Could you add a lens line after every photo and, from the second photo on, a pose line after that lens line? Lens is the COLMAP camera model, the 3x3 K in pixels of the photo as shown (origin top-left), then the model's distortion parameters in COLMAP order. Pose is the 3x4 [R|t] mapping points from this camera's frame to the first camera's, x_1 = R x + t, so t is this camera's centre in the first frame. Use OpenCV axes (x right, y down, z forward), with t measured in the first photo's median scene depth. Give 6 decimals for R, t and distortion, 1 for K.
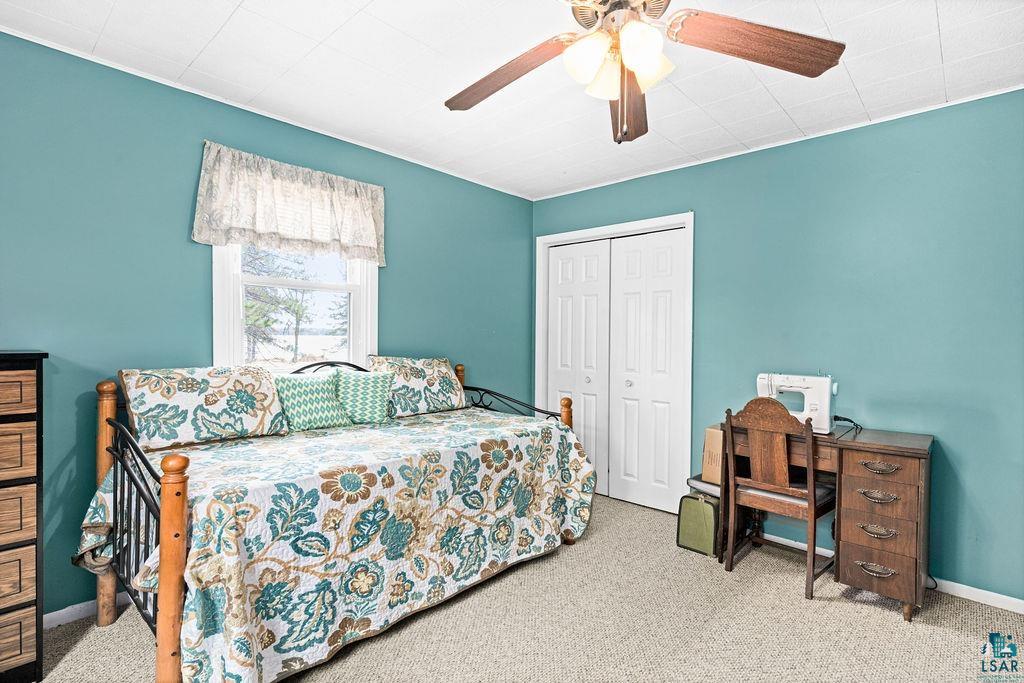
lens RADIAL K [[575.9, 0, 512.0], [0, 575.9, 341.5], [0, 0, 1]] dist [-0.003201, -0.000532]
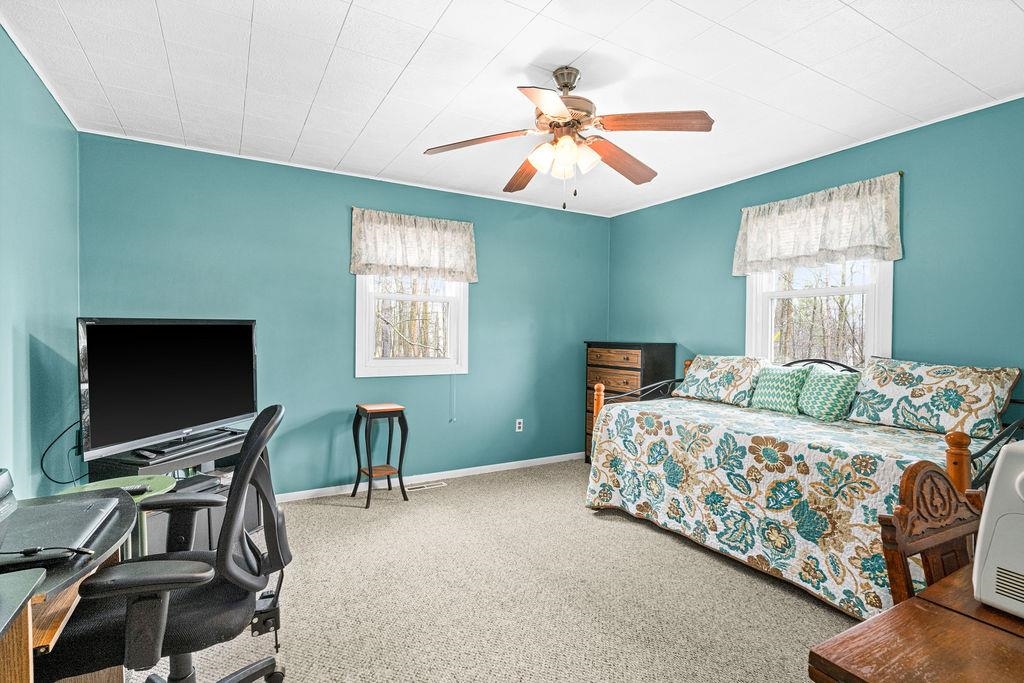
lens RADIAL K [[497.7, 0, 508.4], [0, 497.7, 343.3], [0, 0, 1]] dist [-0.000840, 0.000302]
pose [[-0.380081, 0.009926, -0.924900, 0.954758], [-0.012079, 0.999804, 0.015694, 0.001437], [0.924874, 0.017137, -0.379887, 0.933588]]
